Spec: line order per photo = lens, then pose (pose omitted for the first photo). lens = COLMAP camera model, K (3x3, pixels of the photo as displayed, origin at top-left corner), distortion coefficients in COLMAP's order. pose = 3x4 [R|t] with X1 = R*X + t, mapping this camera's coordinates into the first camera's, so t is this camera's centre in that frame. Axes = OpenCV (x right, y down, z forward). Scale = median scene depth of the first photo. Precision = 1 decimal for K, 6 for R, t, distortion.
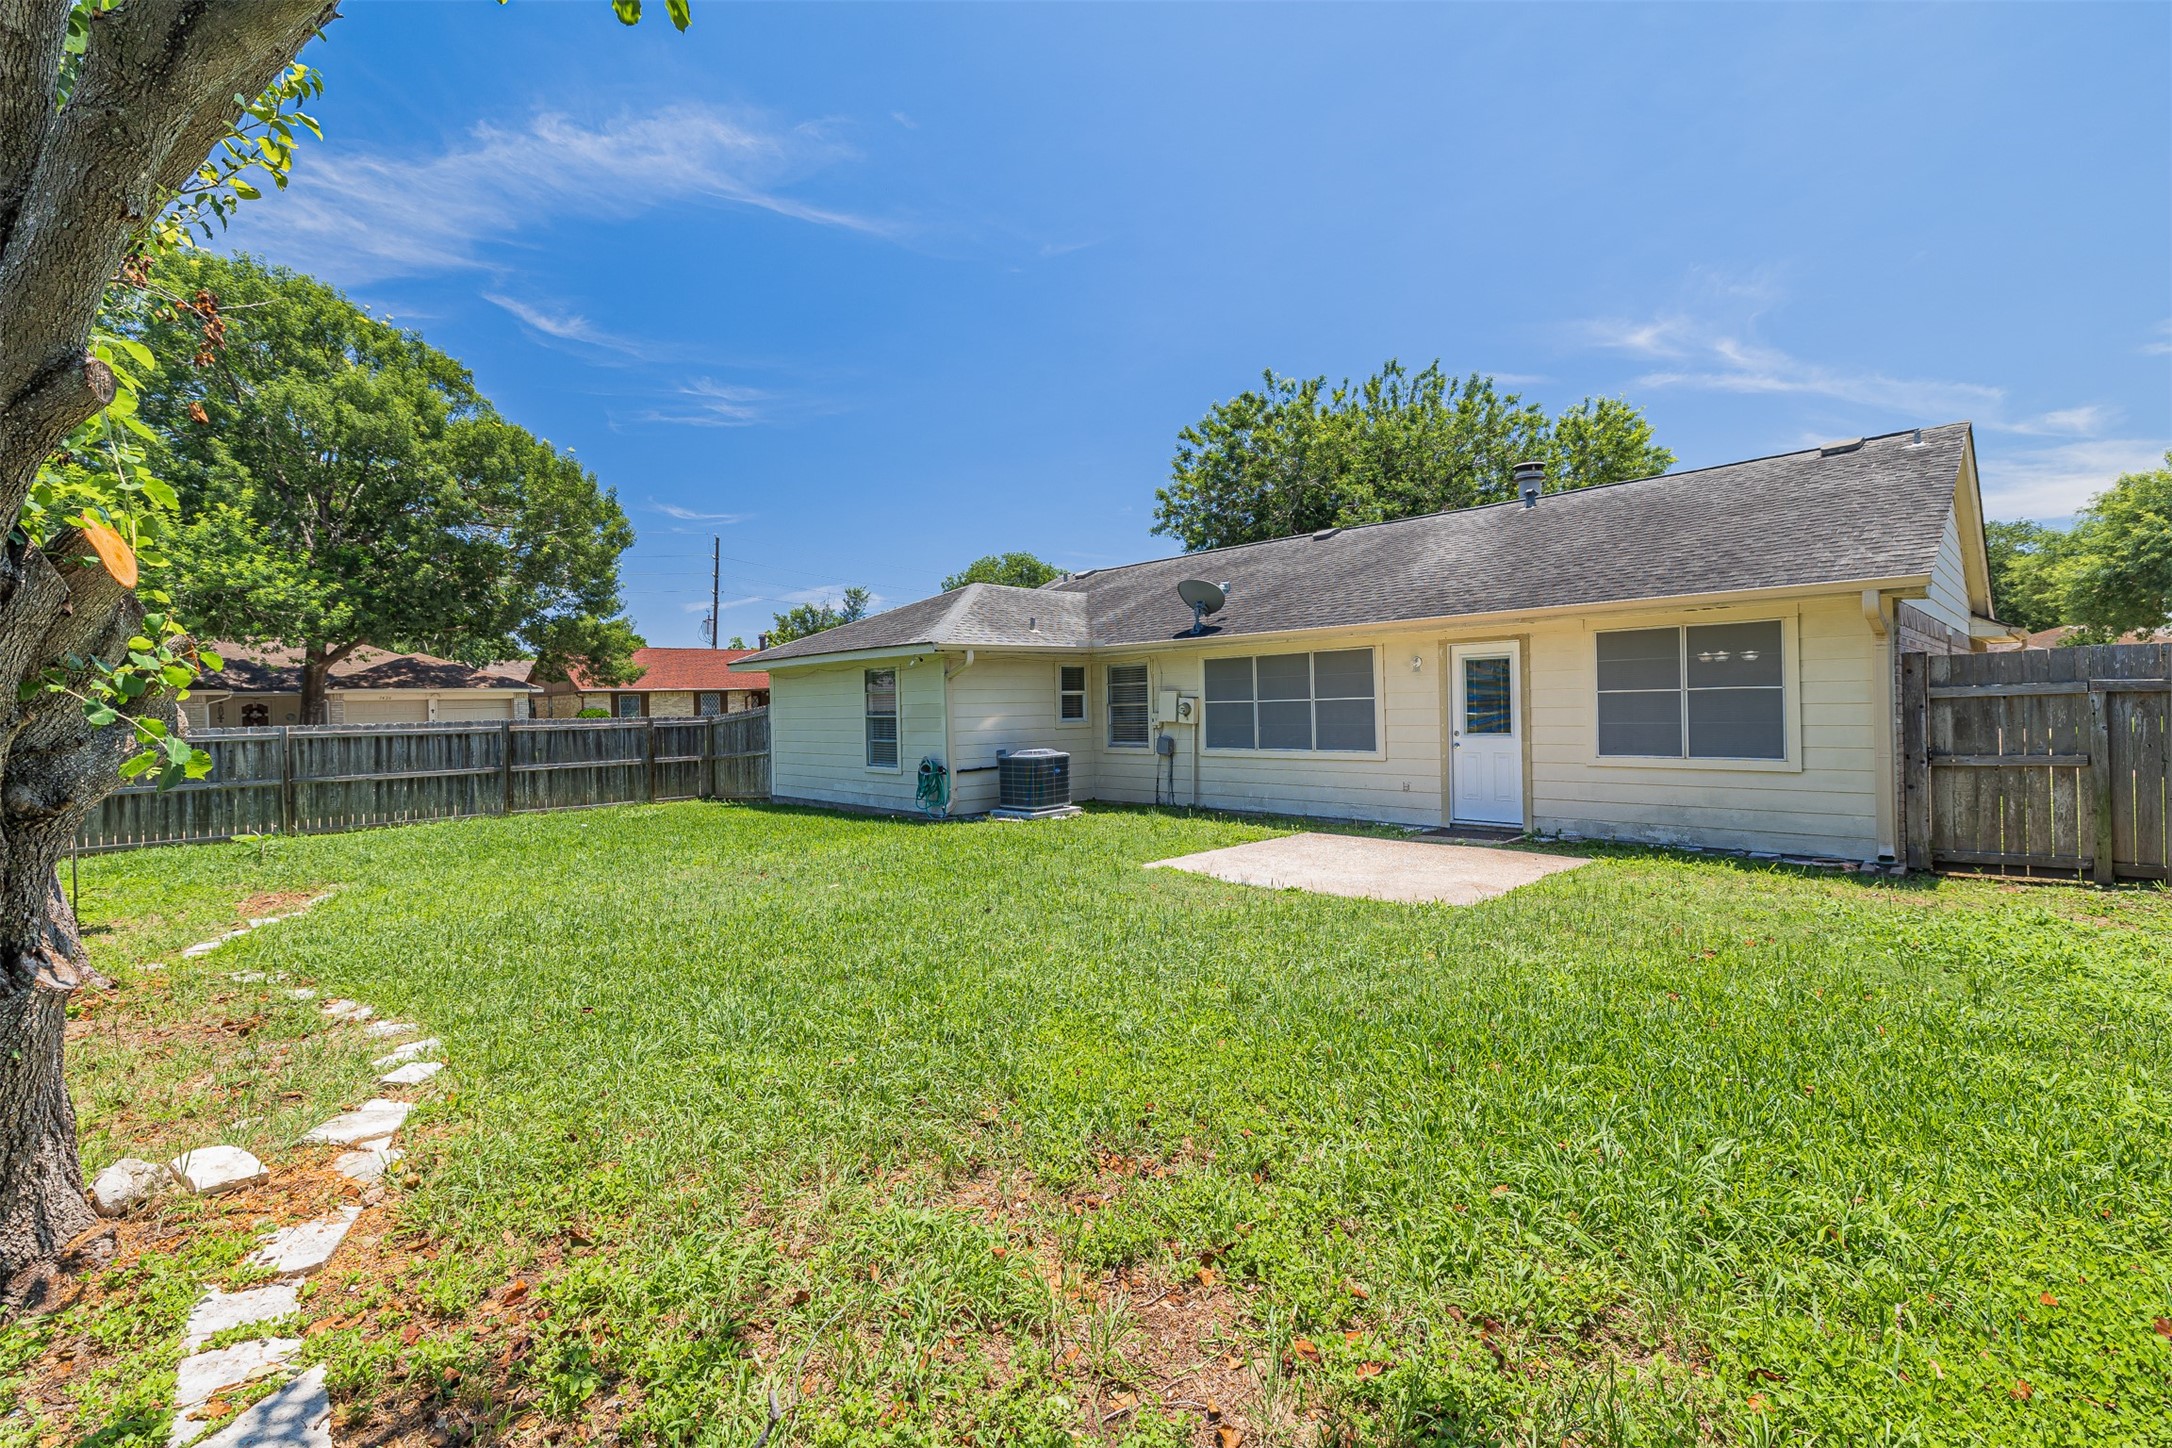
lens RADIAL K [[923.7, 0, 1091.3], [0, 923.7, 706.0], [0, 0, 1]] dist [0.000292, -0.000066]
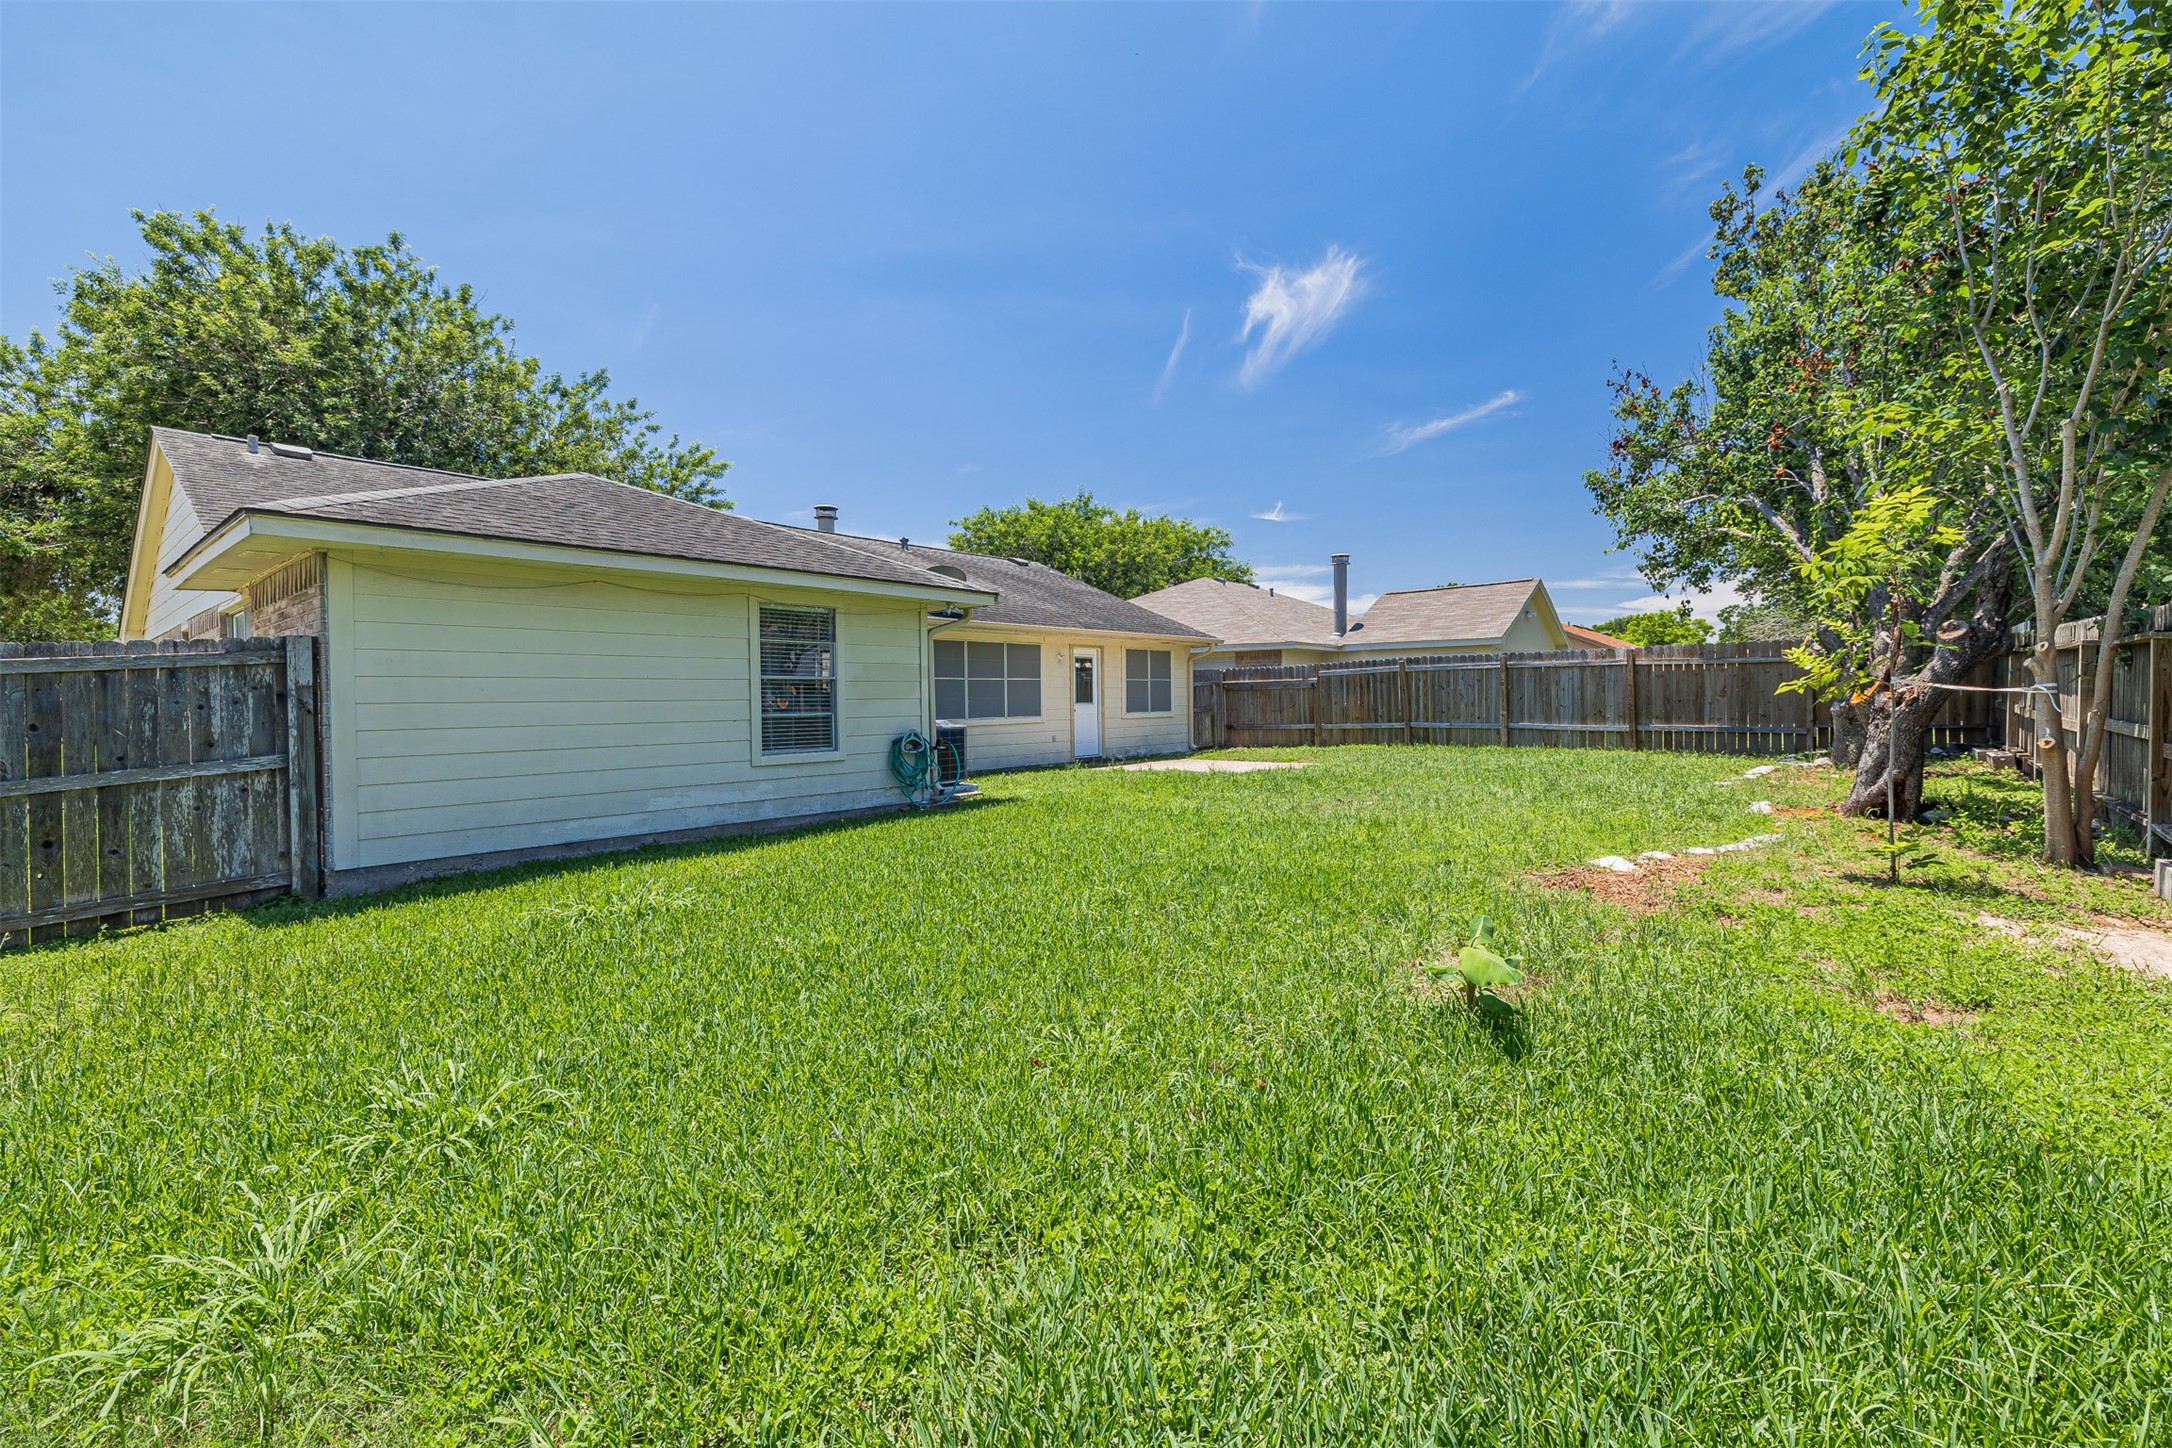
lens RADIAL K [[923.7, 0, 1091.3], [0, 923.7, 706.0], [0, 0, 1]] dist [0.000292, -0.000066]
pose [[-0.037962, -0.002894, 0.999275, -1.092282], [-0.008423, 0.999961, 0.002576, 0.027603], [-0.999244, -0.008319, -0.037985, 0.950572]]
